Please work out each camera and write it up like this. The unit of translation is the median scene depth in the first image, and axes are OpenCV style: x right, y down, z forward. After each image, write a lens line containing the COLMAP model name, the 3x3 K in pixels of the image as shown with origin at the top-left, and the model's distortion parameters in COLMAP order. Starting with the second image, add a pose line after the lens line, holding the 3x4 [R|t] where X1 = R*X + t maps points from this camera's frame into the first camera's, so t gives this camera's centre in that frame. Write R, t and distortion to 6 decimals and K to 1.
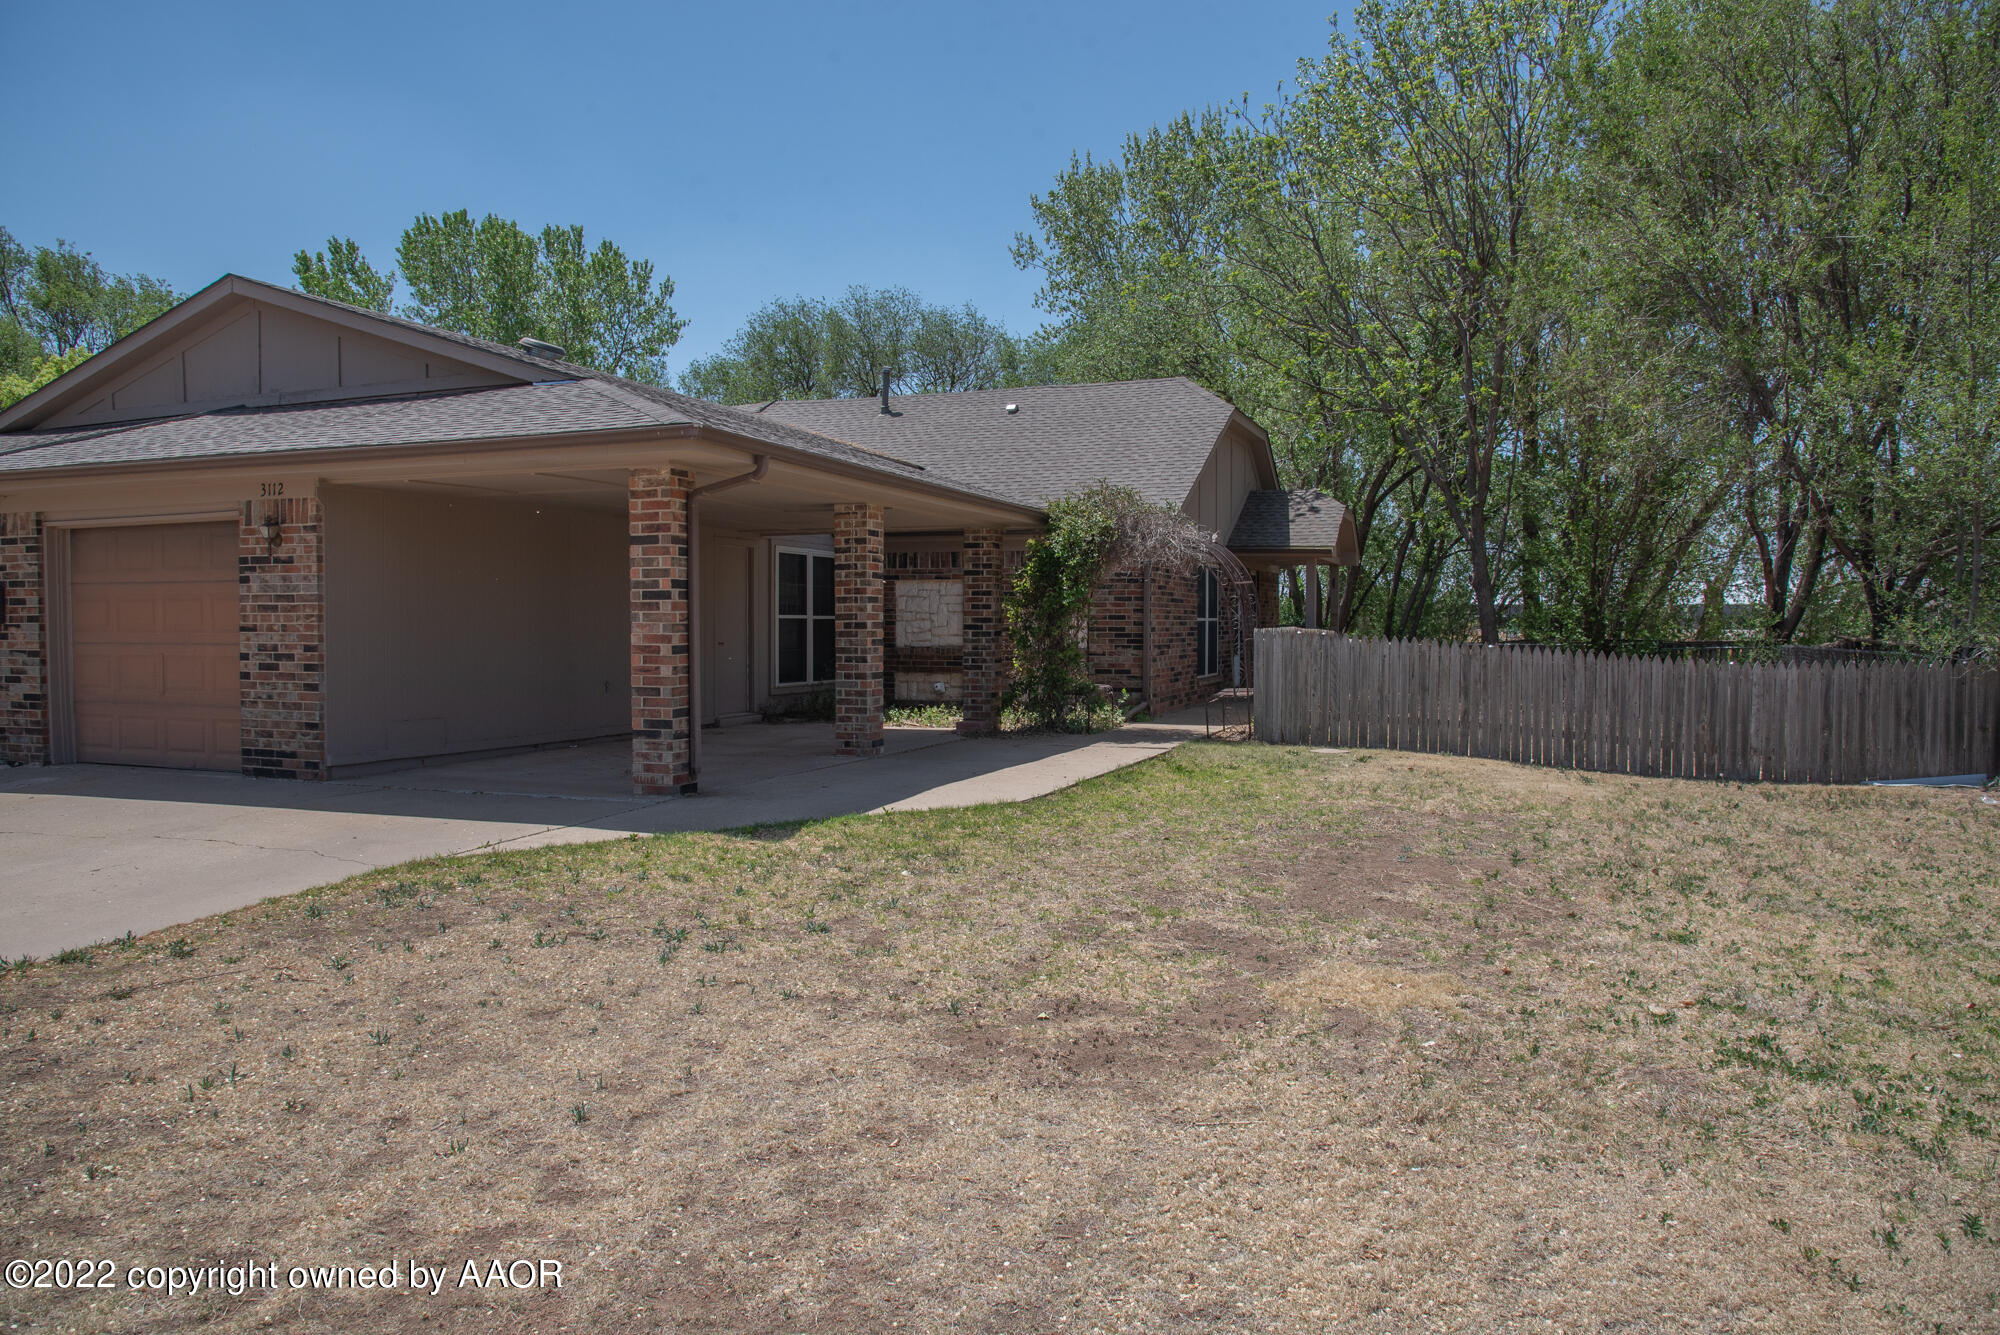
lens RADIAL K [[1389.8, 0, 1000.9], [0, 1389.8, 682.1], [0, 0, 1]] dist [-0.117045, 0.068077]
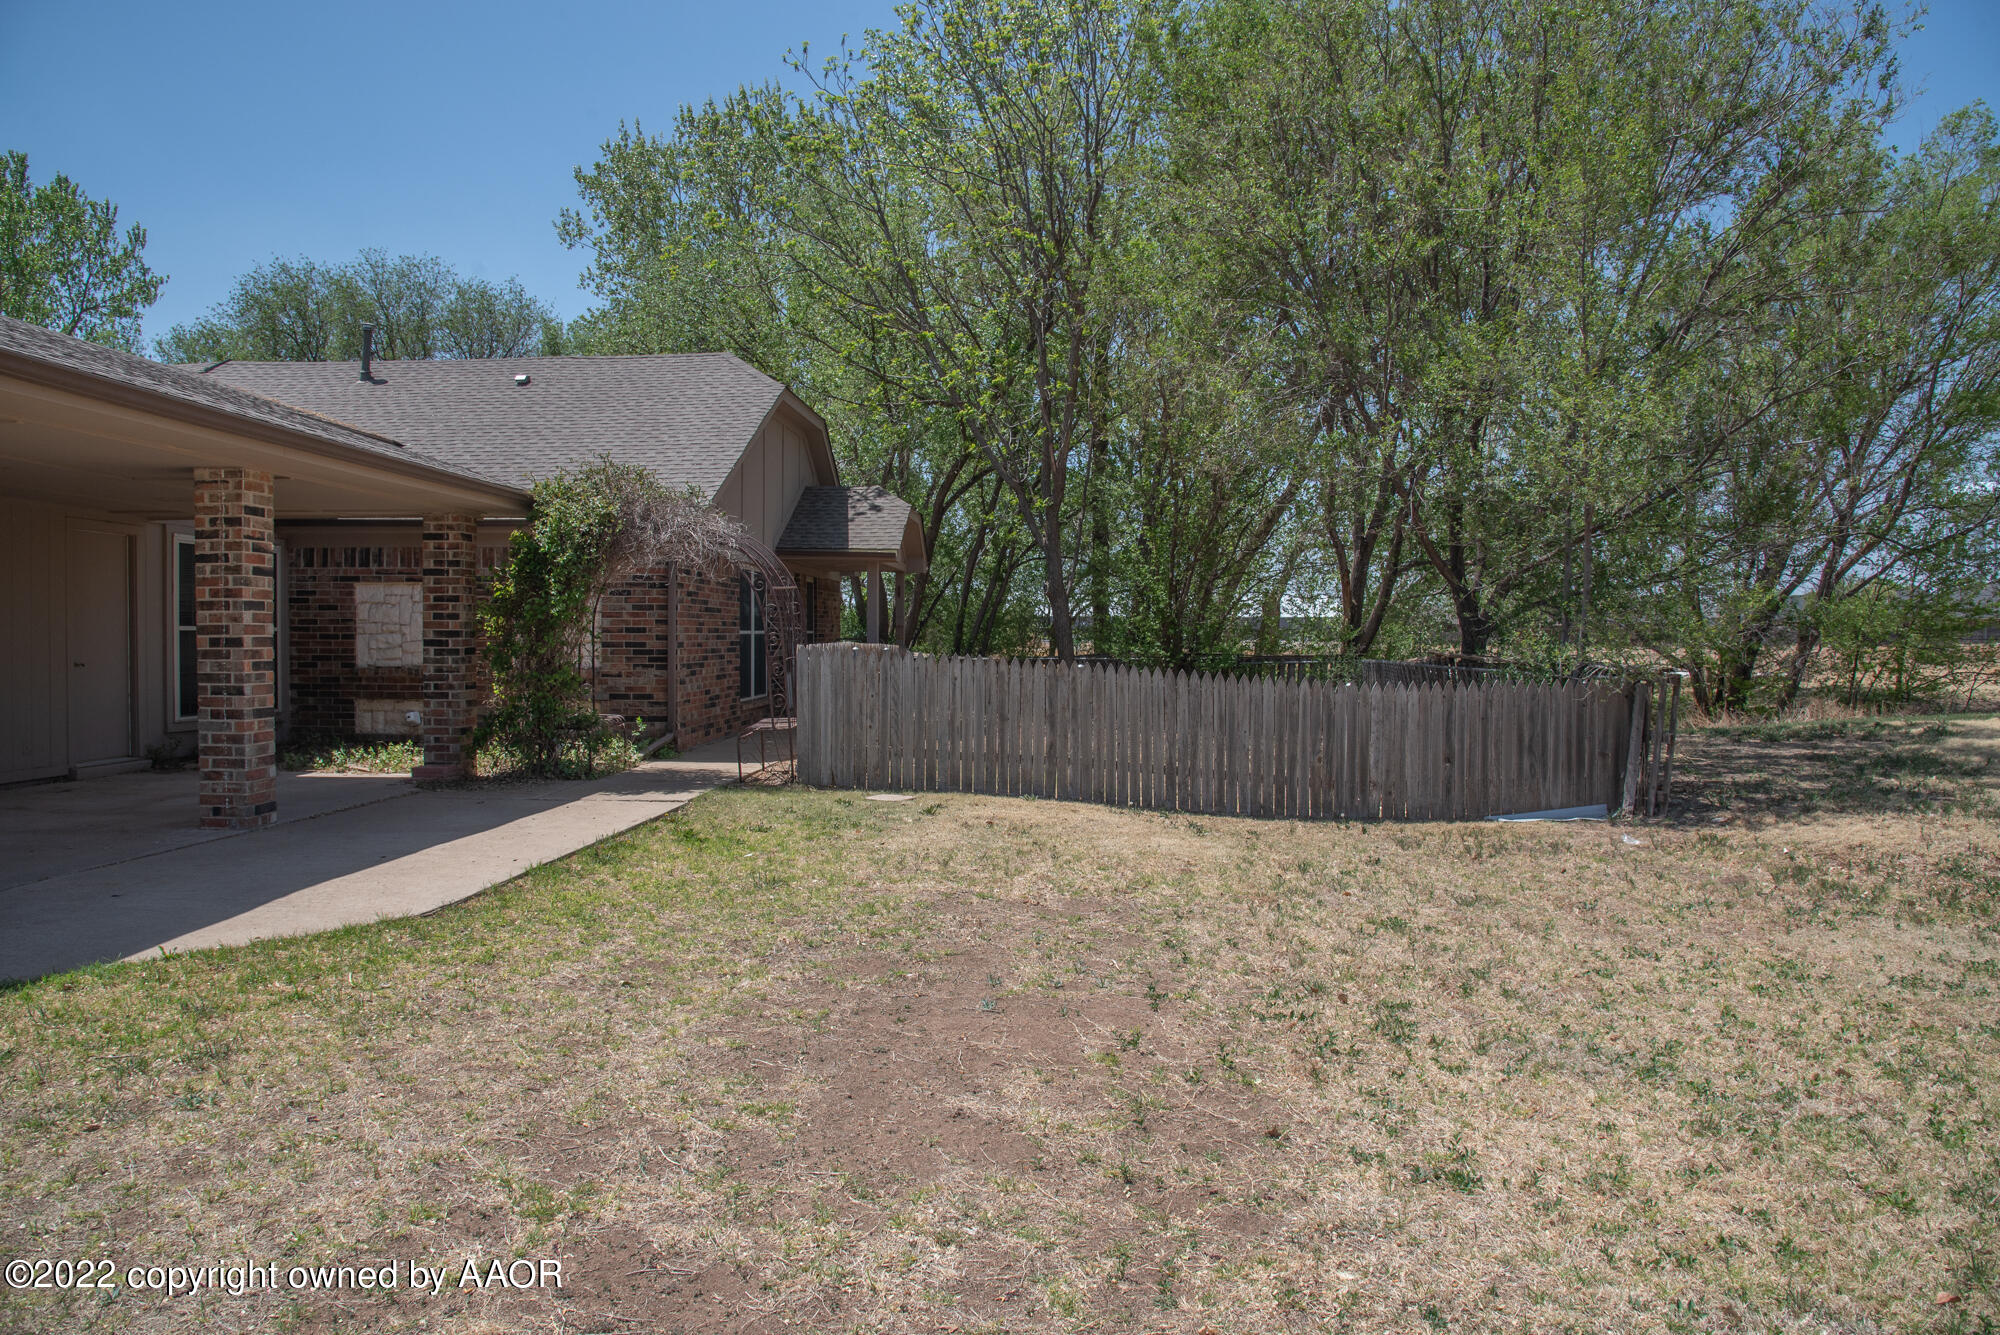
lens RADIAL K [[1370.5, 0, 1000.0], [0, 1370.5, 676.5], [0, 0, 1]] dist [-0.110763, 0.065204]
pose [[0.953561, -0.005352, 0.301152, 0.065482], [0.008719, 0.999914, -0.009835, -0.013383], [-0.301073, 0.012004, 0.953526, 0.241772]]
